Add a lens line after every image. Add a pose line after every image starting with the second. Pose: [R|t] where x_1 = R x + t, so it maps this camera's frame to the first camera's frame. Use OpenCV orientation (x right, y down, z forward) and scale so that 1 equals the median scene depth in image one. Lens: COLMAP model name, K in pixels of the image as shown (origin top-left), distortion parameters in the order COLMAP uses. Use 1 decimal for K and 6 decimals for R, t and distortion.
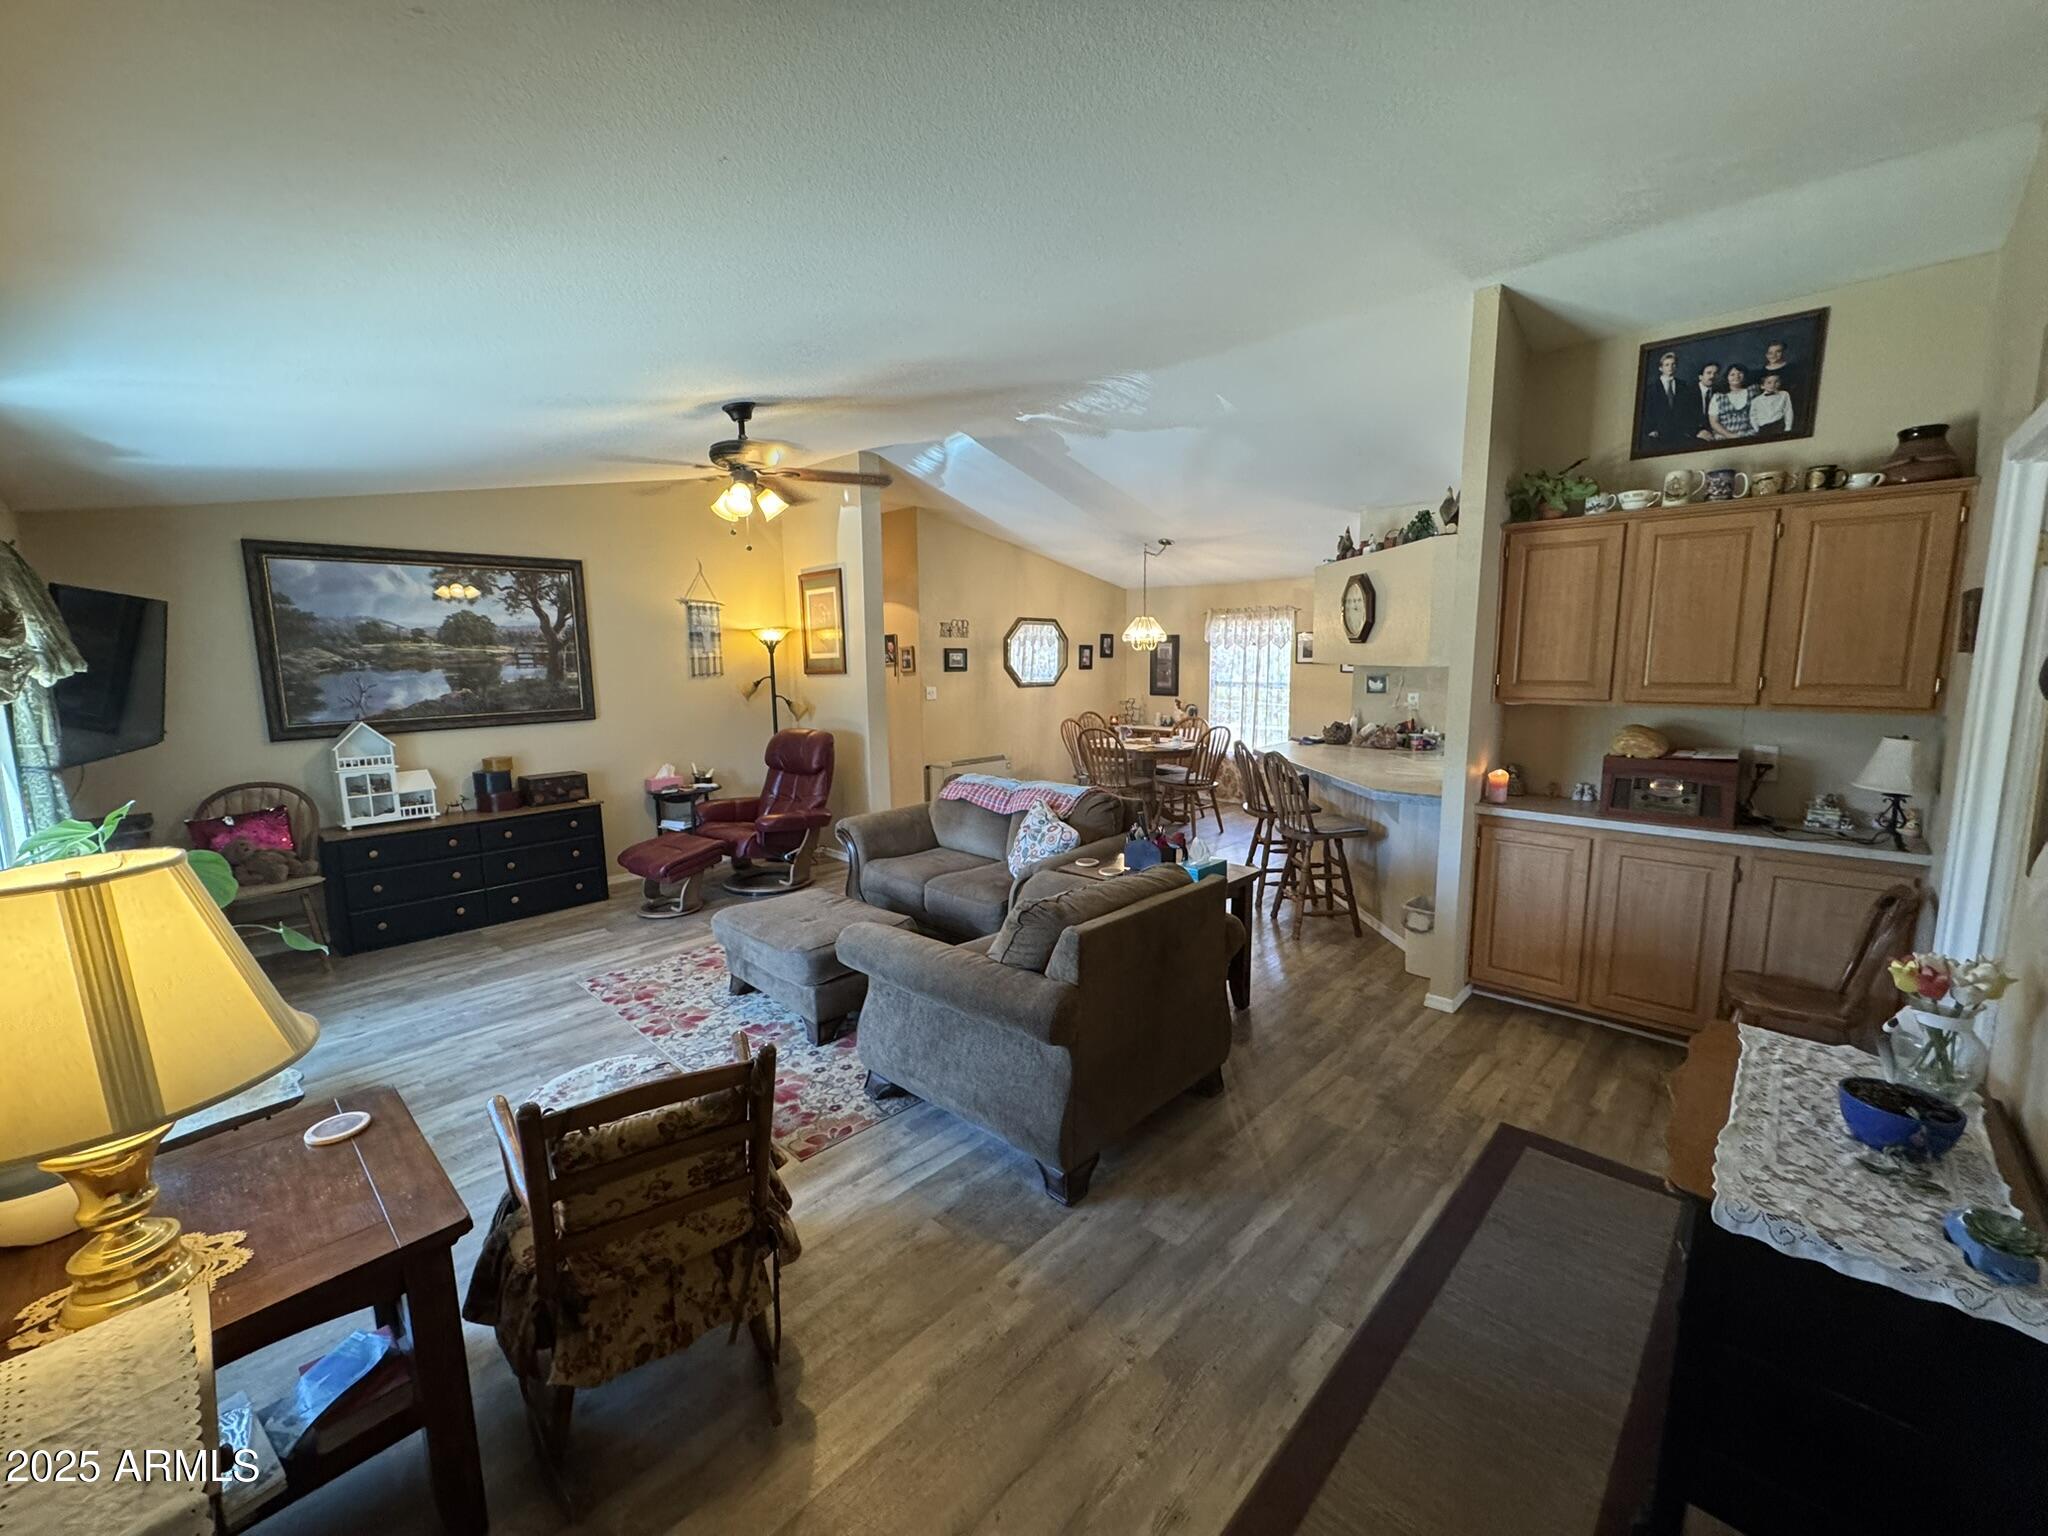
lens RADIAL K [[819.0, 0, 1020.9], [0, 819.0, 766.7], [0, 0, 1]] dist [-0.001442, 0.000386]
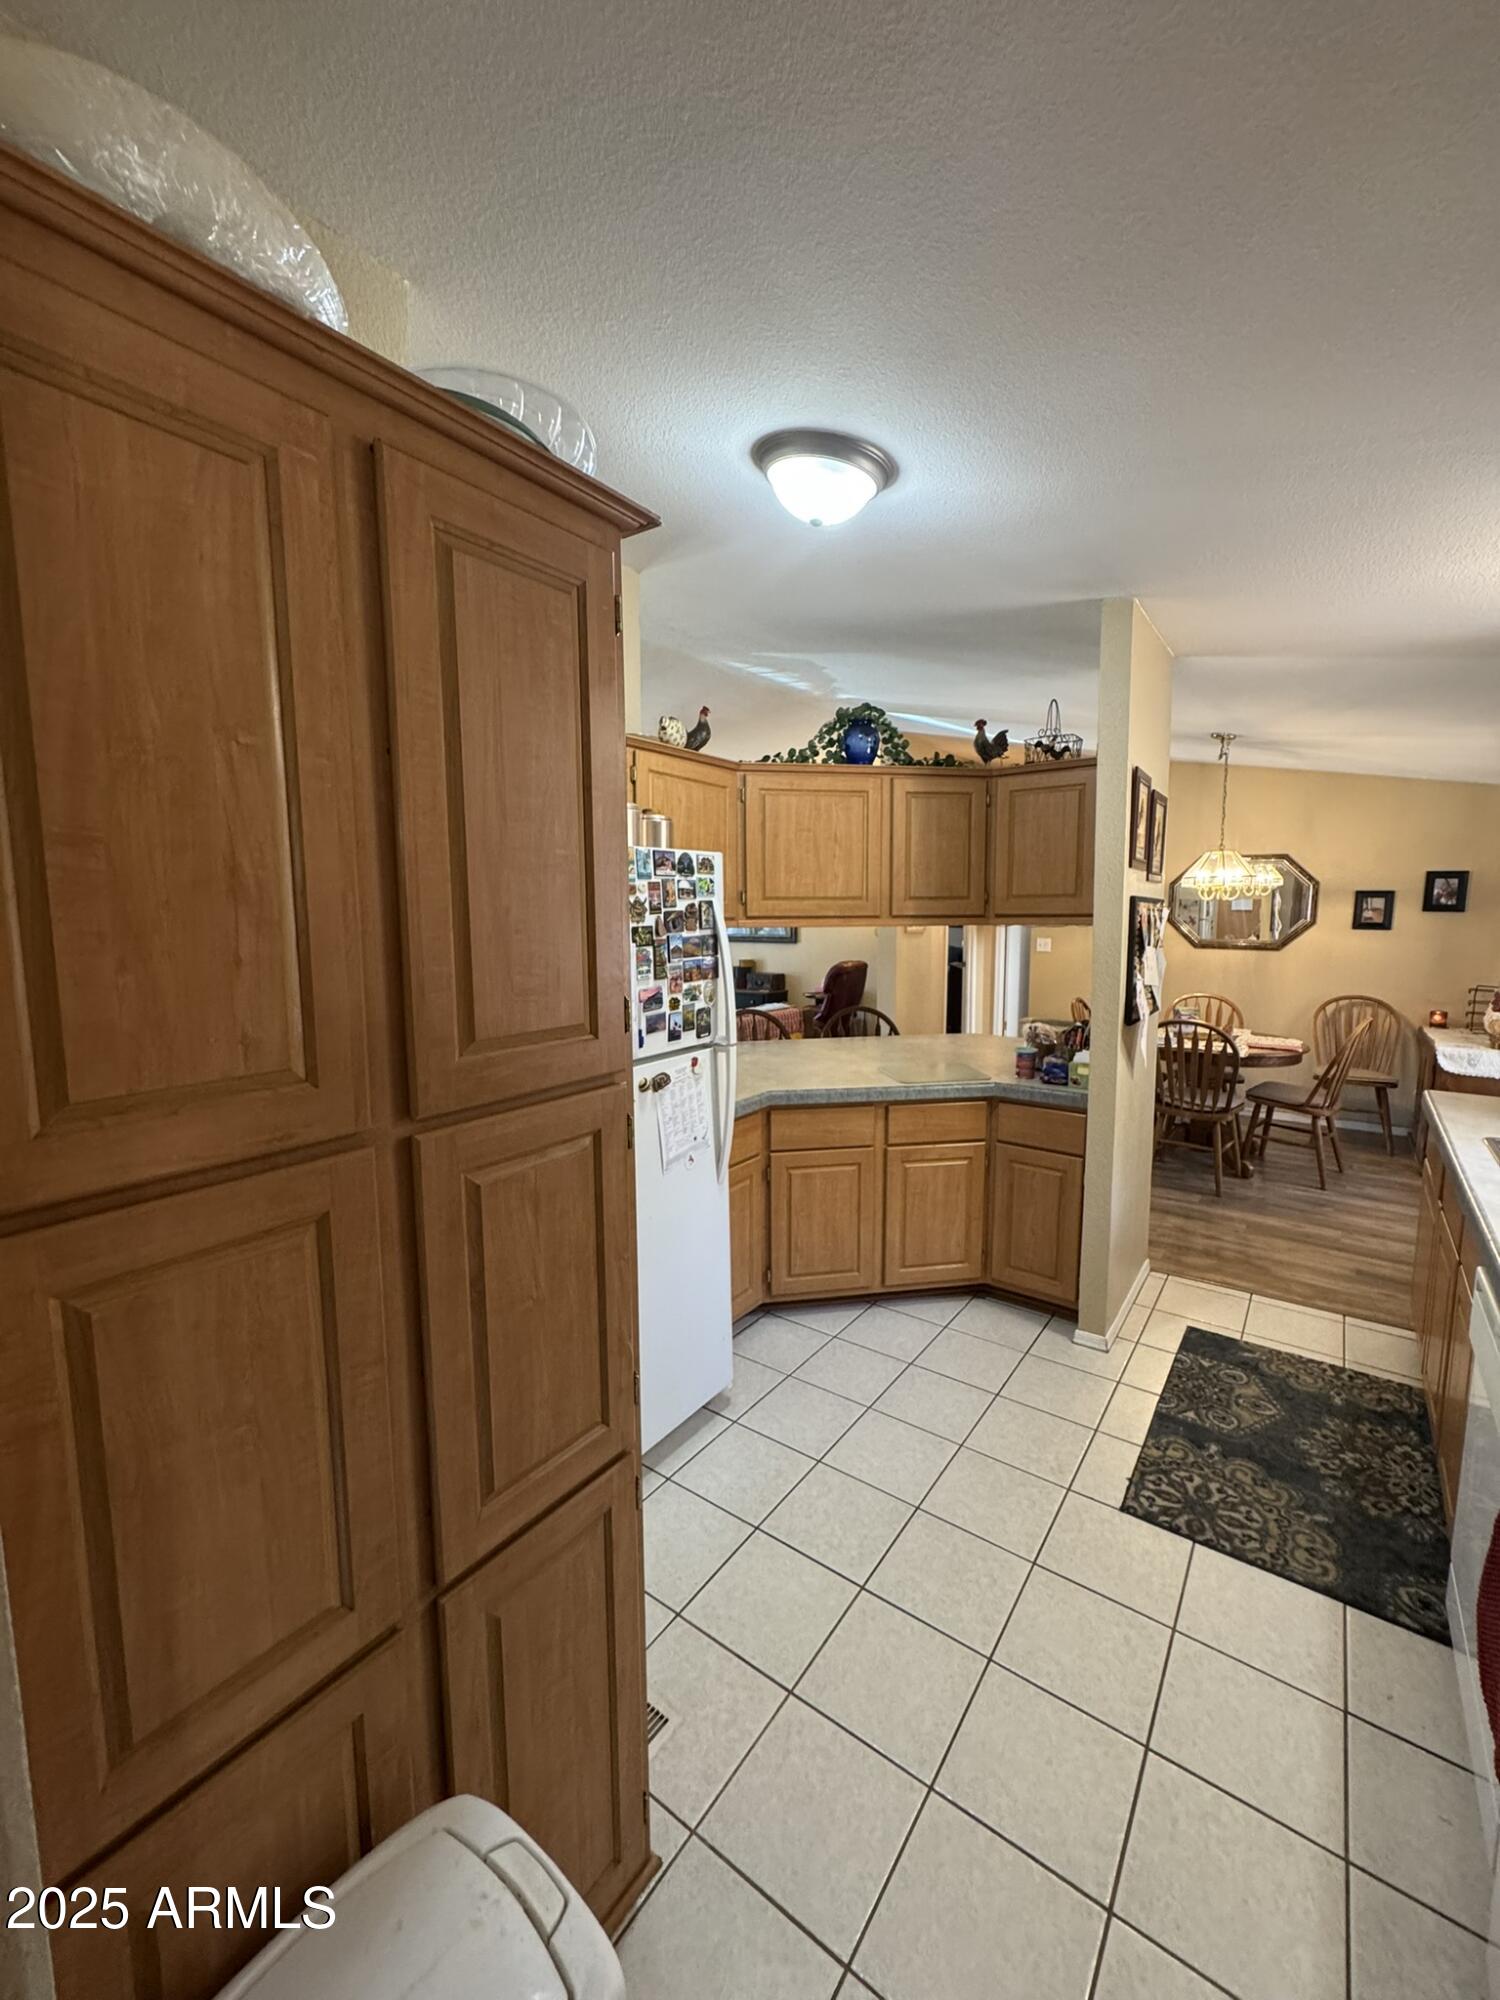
lens RADIAL K [[799.8, 0, 753.1], [0, 799.8, 997.9], [0, 0, 1]] dist [-0.001442, 0.000386]
pose [[0.127130, 0.123720, -0.984140, 1.586495], [-0.135572, 0.985046, 0.106321, -0.169074], [0.982577, 0.119905, 0.142001, 1.125935]]
